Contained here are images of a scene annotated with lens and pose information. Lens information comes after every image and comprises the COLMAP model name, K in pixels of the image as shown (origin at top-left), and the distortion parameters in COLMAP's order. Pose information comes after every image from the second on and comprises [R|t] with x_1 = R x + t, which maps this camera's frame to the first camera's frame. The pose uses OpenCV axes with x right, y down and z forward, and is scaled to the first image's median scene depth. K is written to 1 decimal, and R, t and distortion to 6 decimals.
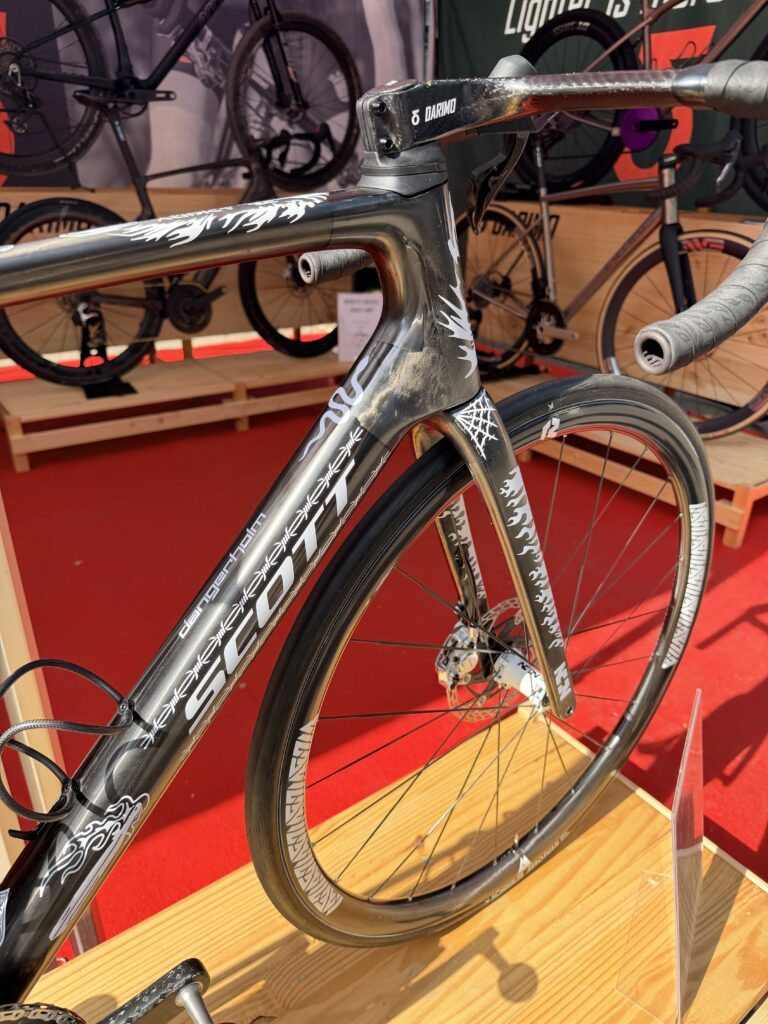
lens RADIAL K [[717.3, 0, 384.0], [0, 717.3, 512.0], [0, 0, 1]] dist [0.048445, 0.002830]
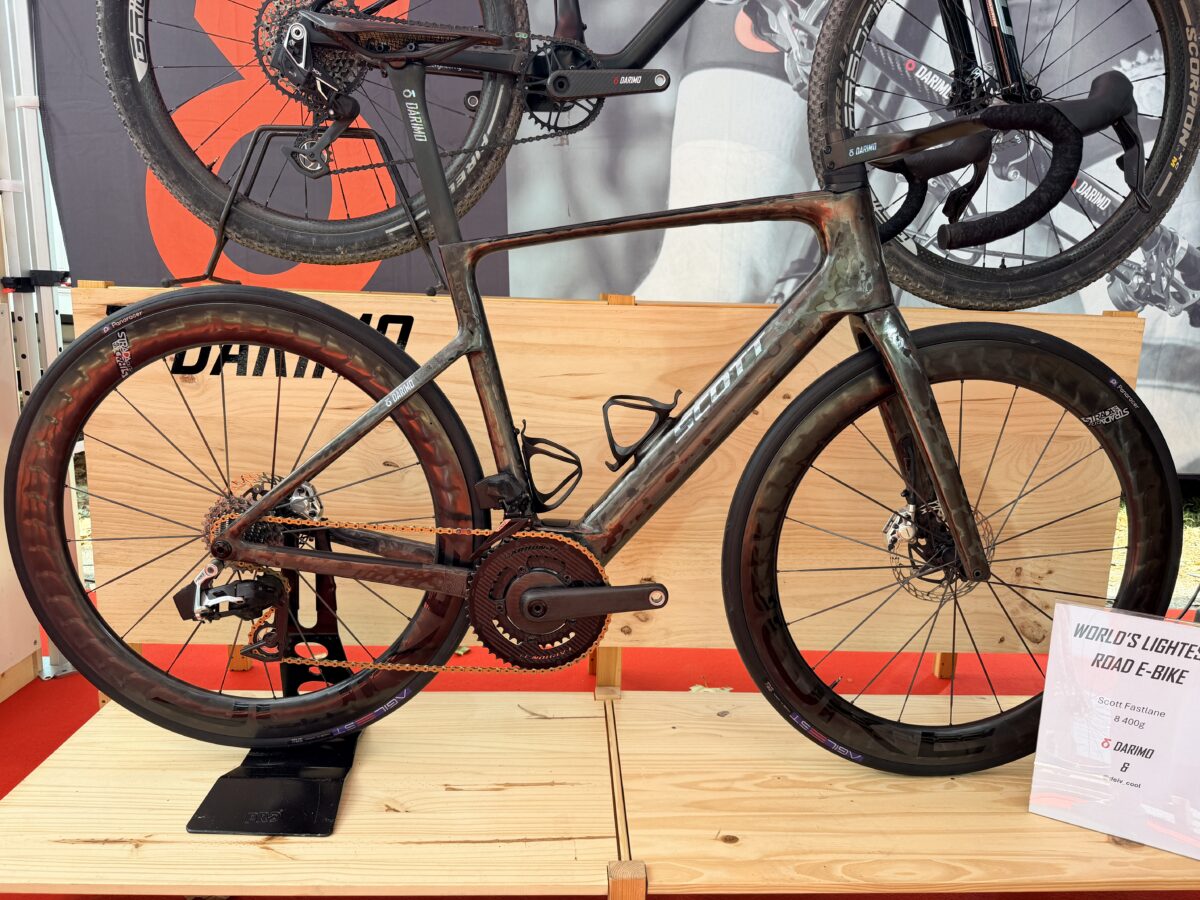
lens RADIAL K [[840.6, 0, 600.0], [0, 840.6, 450.0], [0, 0, 1]] dist [0.048445, 0.002830]
pose [[0.847115, 0.118146, -0.518110, -0.050221], [-0.244172, 0.952495, -0.182024, -0.256181], [0.471992, 0.280704, 0.835721, 0.589040]]
